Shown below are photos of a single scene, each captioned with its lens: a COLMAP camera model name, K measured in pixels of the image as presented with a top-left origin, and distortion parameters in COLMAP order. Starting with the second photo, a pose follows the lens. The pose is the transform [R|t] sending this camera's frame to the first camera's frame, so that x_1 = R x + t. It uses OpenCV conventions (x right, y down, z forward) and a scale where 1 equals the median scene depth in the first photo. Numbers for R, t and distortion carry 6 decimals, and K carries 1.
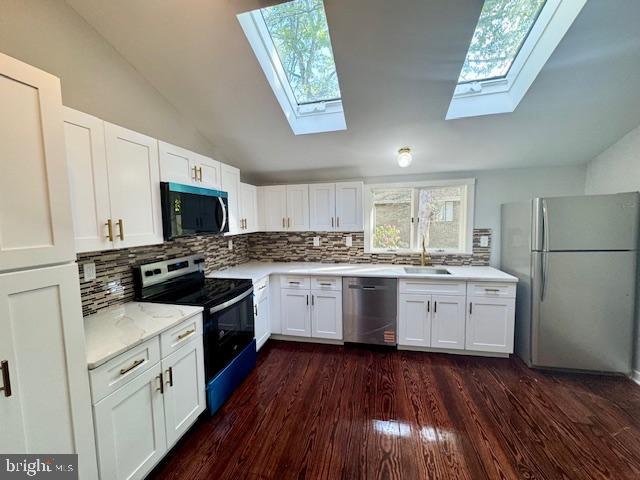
lens RADIAL K [[254.8, 0, 320.0], [0, 254.8, 240.0], [0, 0, 1]] dist [-0.000967, -0.000119]
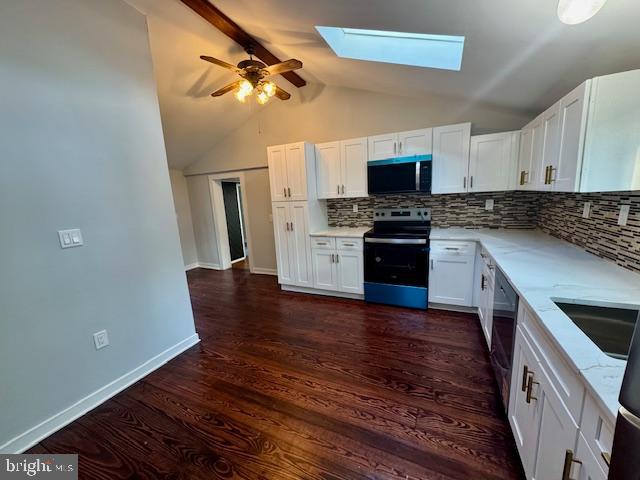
lens RADIAL K [[254.8, 0, 320.0], [0, 254.8, 240.0], [0, 0, 1]] dist [-0.000967, -0.000119]
pose [[-0.217374, 0.199667, -0.955448, 0.762120], [-0.025384, 0.977367, 0.210023, -0.036634], [0.975758, 0.069906, -0.207386, 0.663799]]
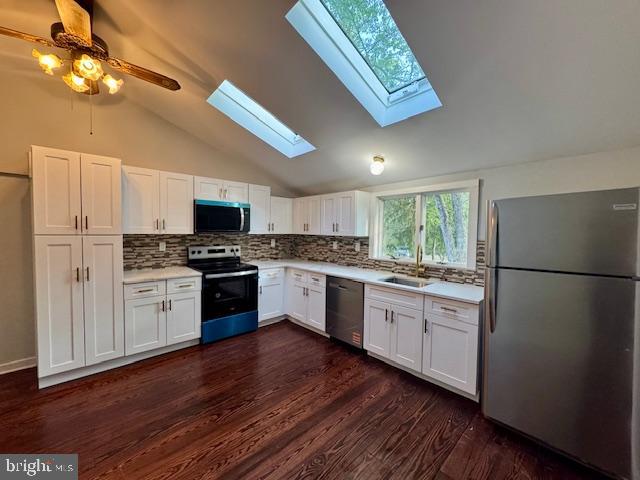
lens RADIAL K [[254.8, 0, 320.0], [0, 254.8, 240.0], [0, 0, 1]] dist [-0.000967, -0.000119]
pose [[0.823066, 0.050927, -0.565658, 0.672054], [-0.075822, 0.996909, -0.020573, 0.013596], [0.562862, 0.059822, 0.824383, 0.037504]]
